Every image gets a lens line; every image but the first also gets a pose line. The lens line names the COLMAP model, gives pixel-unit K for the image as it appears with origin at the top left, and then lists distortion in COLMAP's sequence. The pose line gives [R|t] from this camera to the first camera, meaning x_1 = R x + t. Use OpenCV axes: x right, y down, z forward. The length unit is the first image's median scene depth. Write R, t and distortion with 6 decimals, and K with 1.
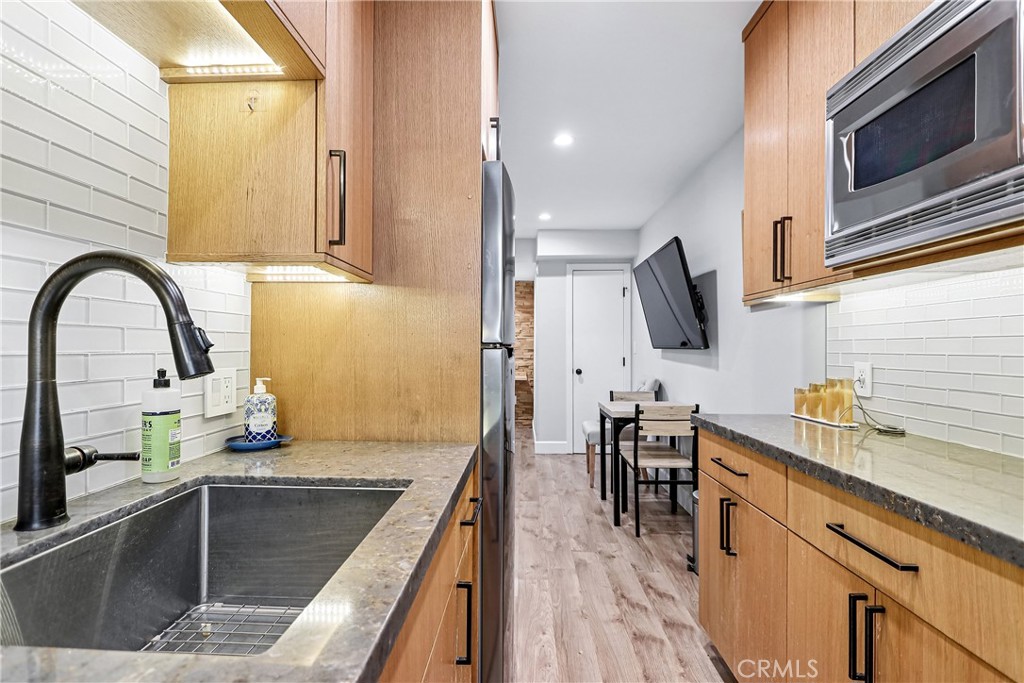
lens RADIAL K [[467.6, 0, 499.4], [0, 467.6, 345.9], [0, 0, 1]] dist [0.017336, -0.004493]
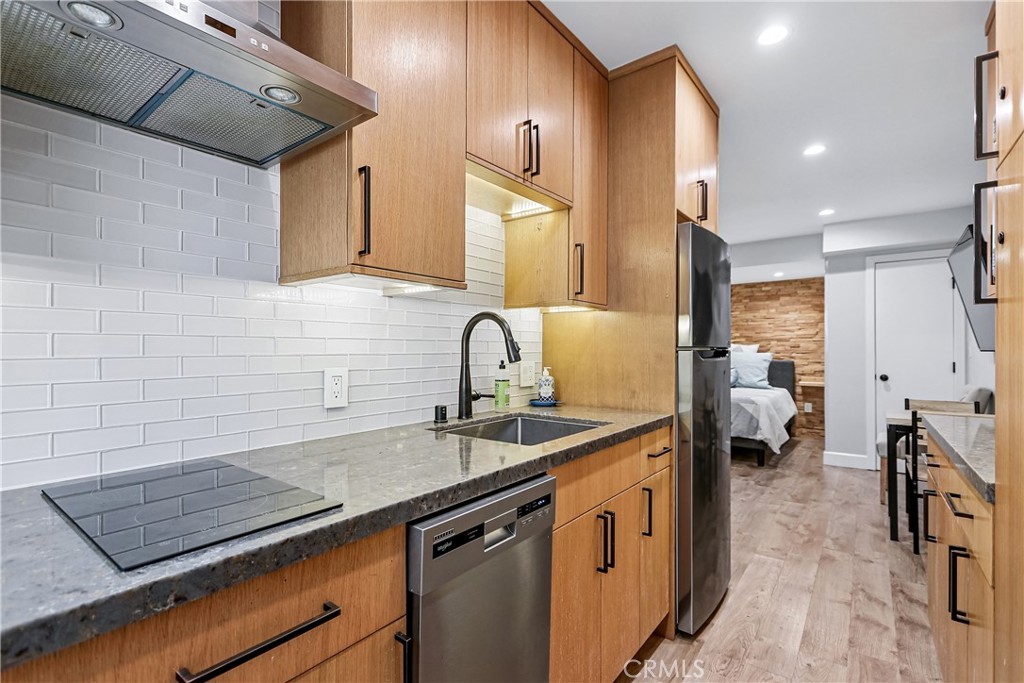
lens RADIAL K [[467.6, 0, 511.1], [0, 467.6, 343.3], [0, 0, 1]] dist [0.017336, -0.004493]
pose [[0.830321, -0.007583, -0.557233, 0.422680], [0.001613, 0.999936, -0.011205, -0.002931], [0.557283, 0.008405, 0.830280, -0.626006]]
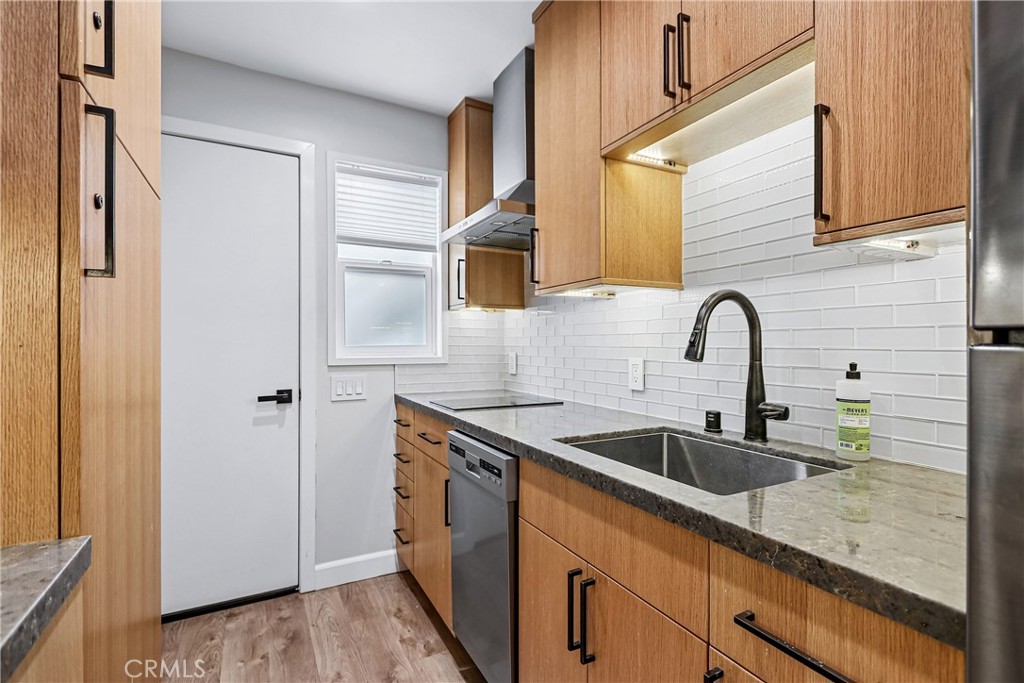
lens RADIAL K [[467.6, 0, 508.0], [0, 467.6, 344.2], [0, 0, 1]] dist [0.017336, -0.004493]
pose [[-0.849868, -0.003957, -0.526981, 0.520363], [-0.001711, 0.999987, -0.004749, 0.008620], [0.526994, -0.003134, -0.849864, 1.306511]]
